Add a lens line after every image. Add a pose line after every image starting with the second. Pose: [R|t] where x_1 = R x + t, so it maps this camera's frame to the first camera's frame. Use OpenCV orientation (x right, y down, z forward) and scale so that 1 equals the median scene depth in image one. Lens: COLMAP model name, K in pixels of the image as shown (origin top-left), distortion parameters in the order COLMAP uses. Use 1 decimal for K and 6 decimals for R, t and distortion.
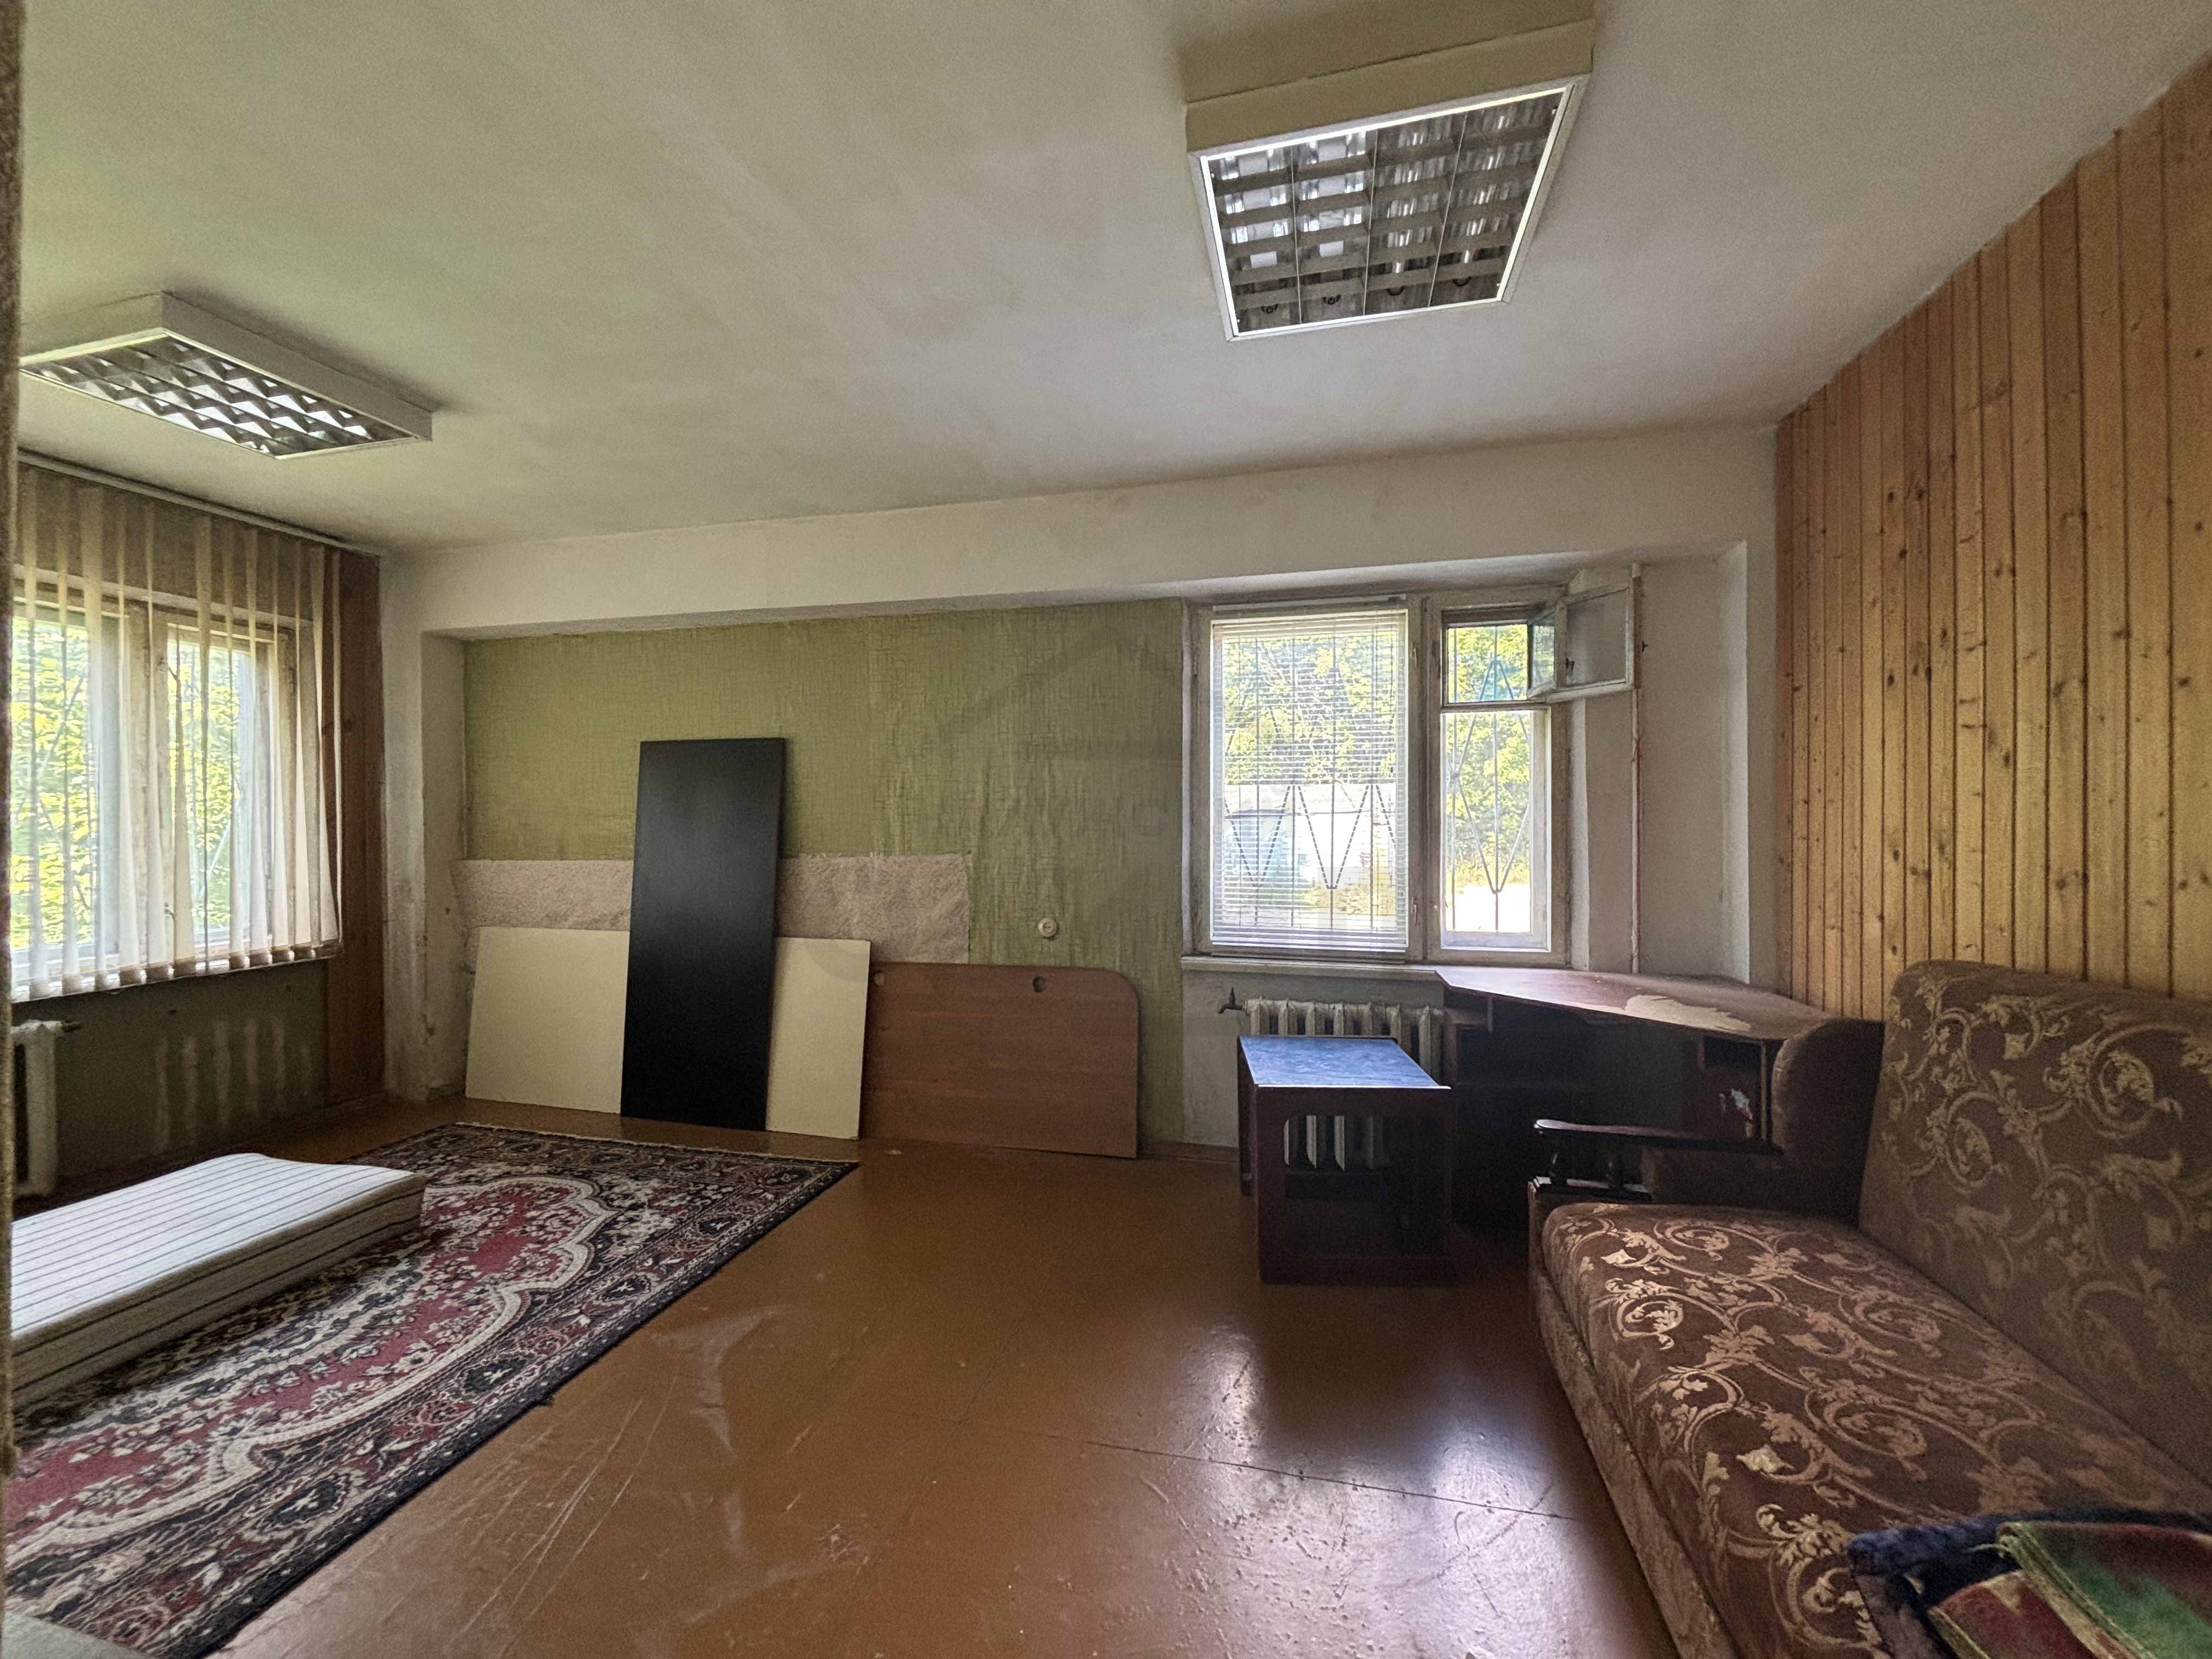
lens RADIAL K [[885.0, 0, 1103.3], [0, 885.0, 814.9], [0, 0, 1]] dist [-0.002488, -0.000276]
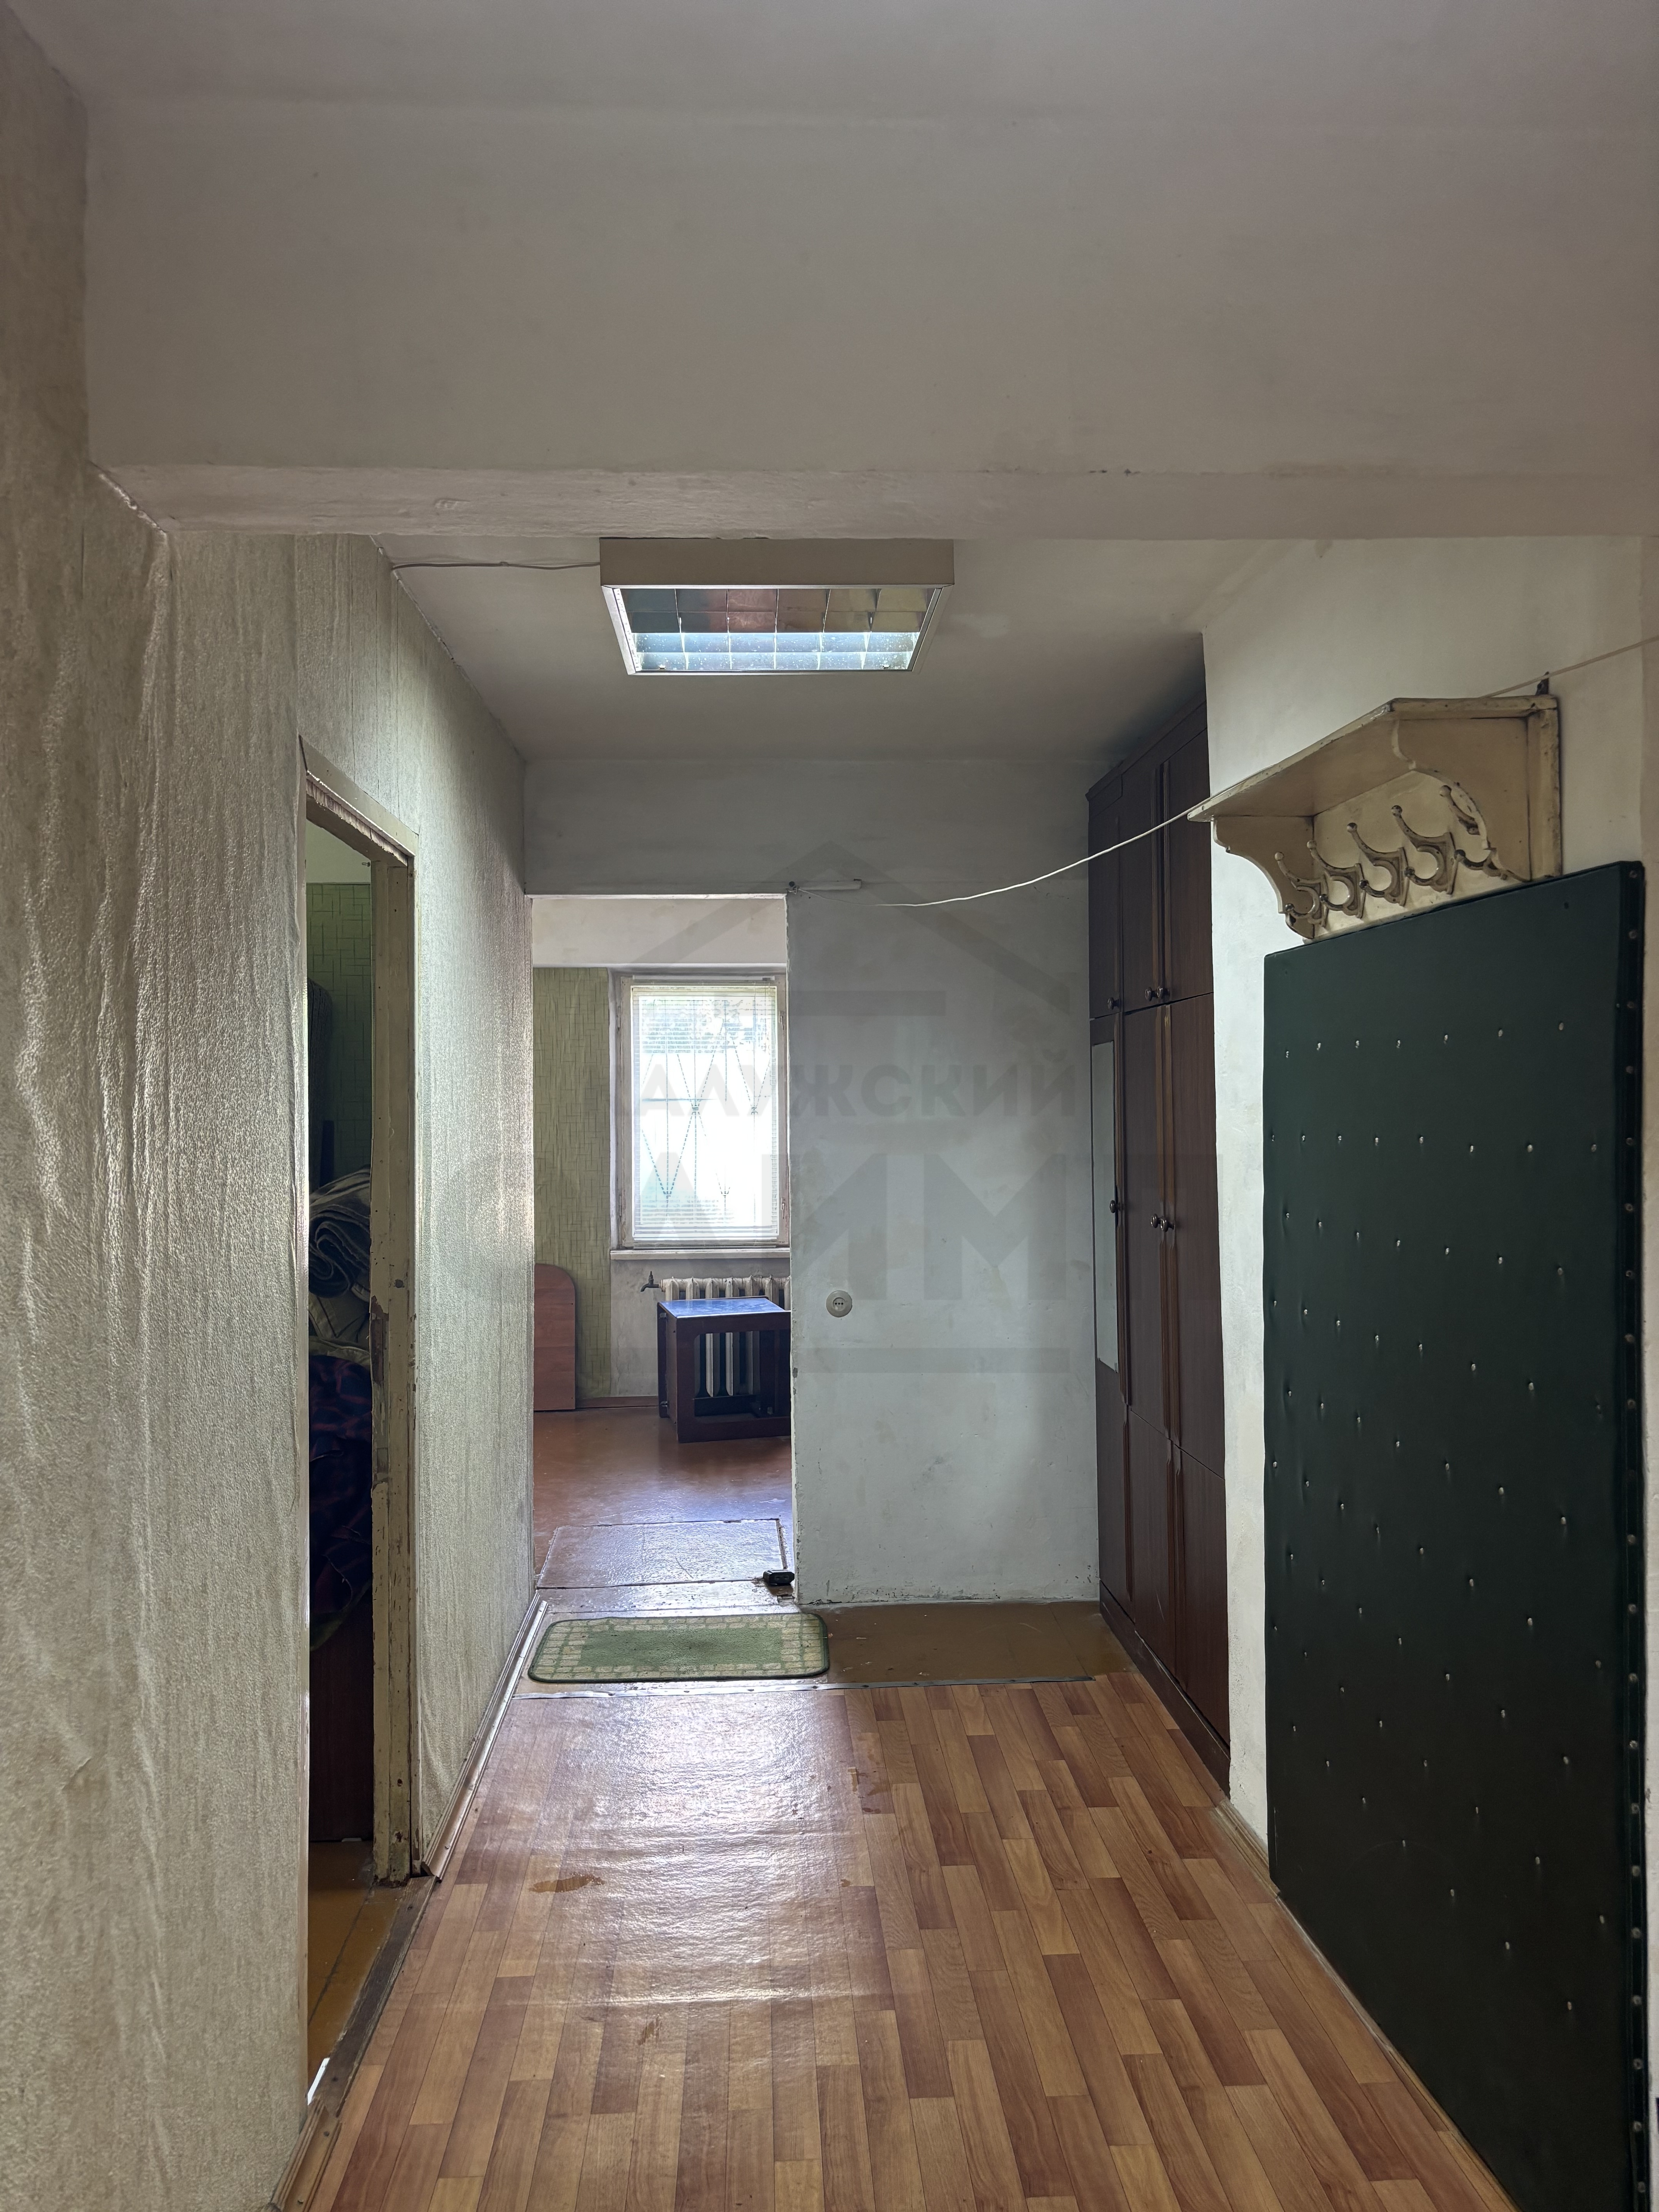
lens RADIAL K [[1645.3, 0, 828.9], [0, 1645.3, 1098.7], [0, 0, 1]] dist [0.014547, -0.014586]
pose [[0.951455, -0.002517, 0.307777, -0.420557], [0.003302, 0.999992, -0.002030, -0.065794], [-0.307769, 0.002948, 0.951456, -1.673602]]
